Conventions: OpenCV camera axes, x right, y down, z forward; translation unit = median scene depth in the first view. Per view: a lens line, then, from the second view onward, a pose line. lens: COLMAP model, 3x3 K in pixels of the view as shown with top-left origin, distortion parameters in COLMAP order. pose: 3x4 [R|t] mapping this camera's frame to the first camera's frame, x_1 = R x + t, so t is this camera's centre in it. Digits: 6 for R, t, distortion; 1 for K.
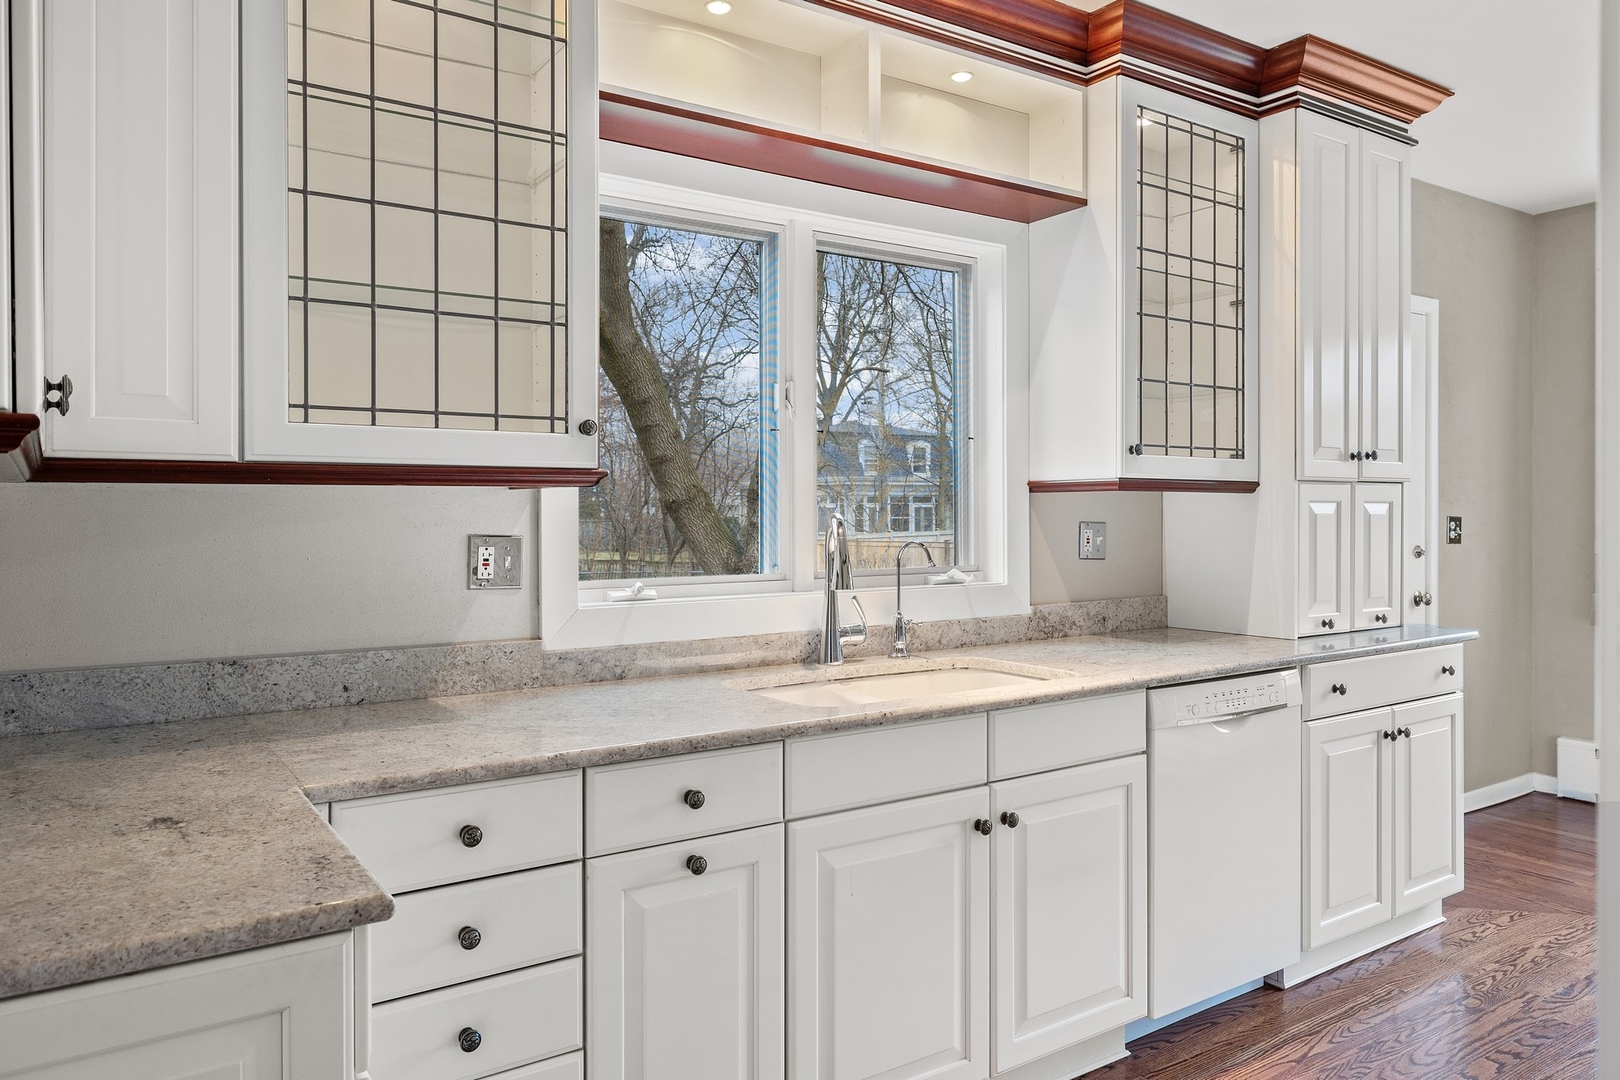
lens RADIAL K [[1111.3, 0, 808.2], [0, 1111.3, 517.1], [0, 0, 1]] dist [0.001102, 0.001415]
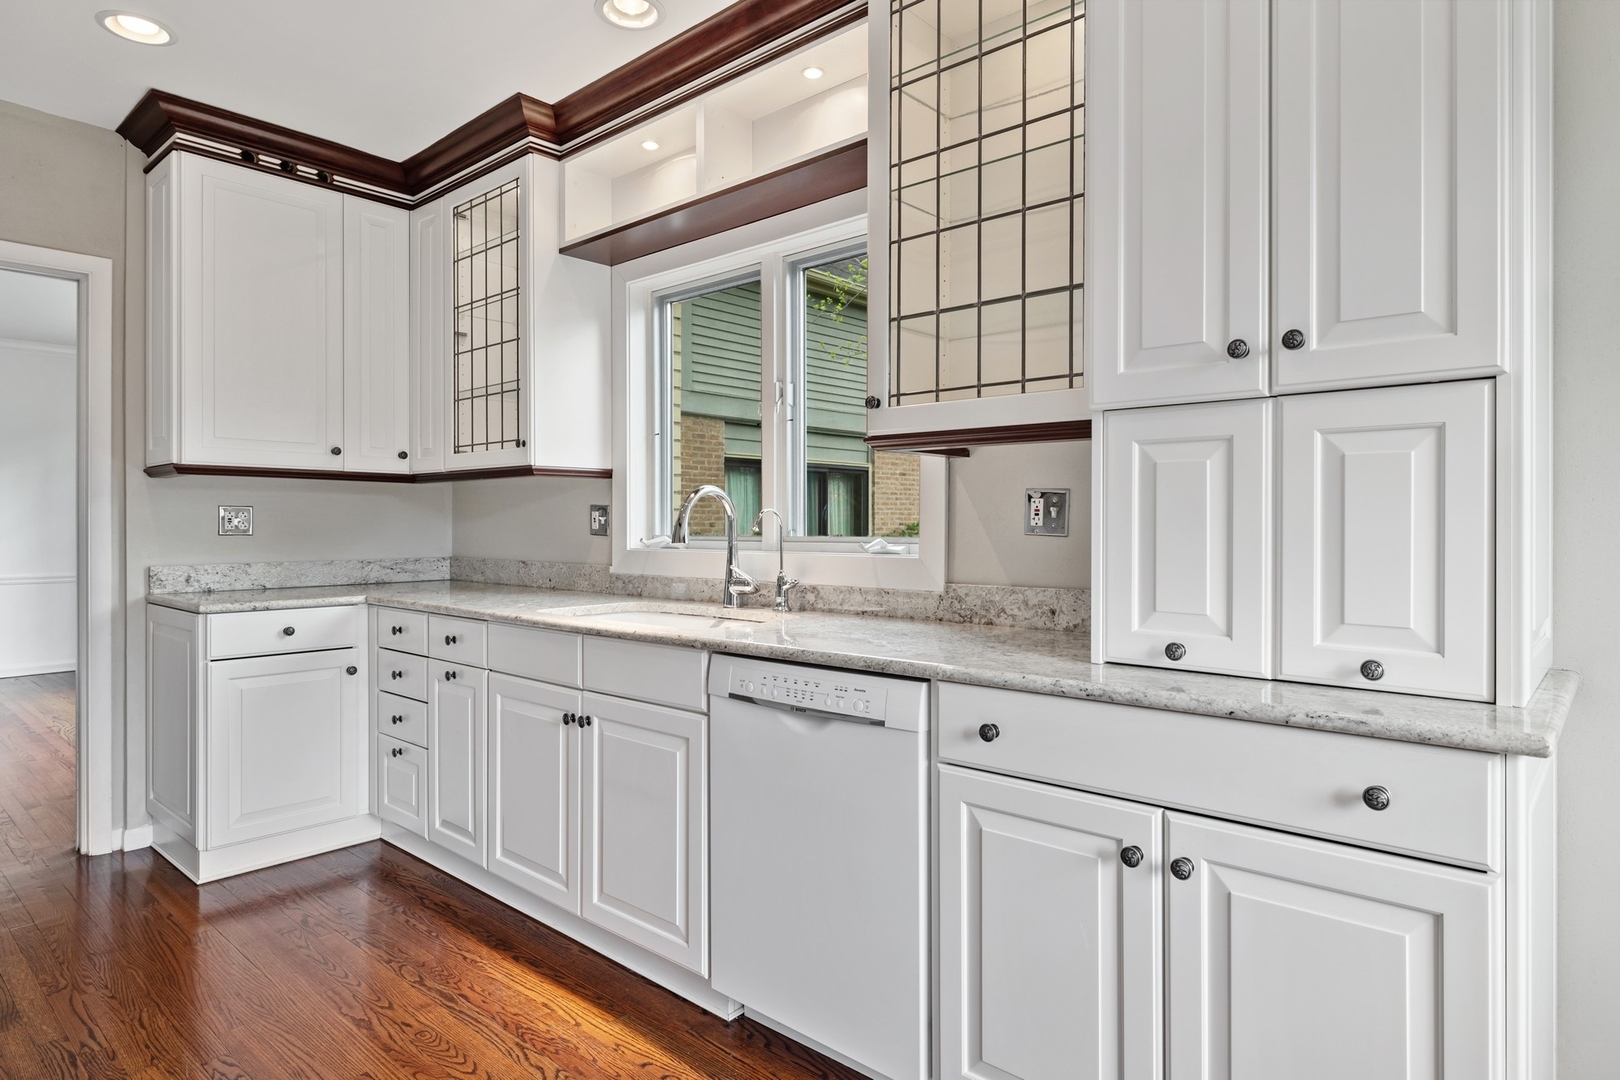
lens RADIAL K [[850.3, 0, 811.3], [0, 850.3, 530.4], [0, 0, 1]] dist [-0.027428, 0.000024]
pose [[0.273122, 0.005887, -0.961961, 0.884106], [-0.009045, 0.999953, 0.003551, 0.036792], [0.961937, 0.007731, 0.273162, 0.741433]]
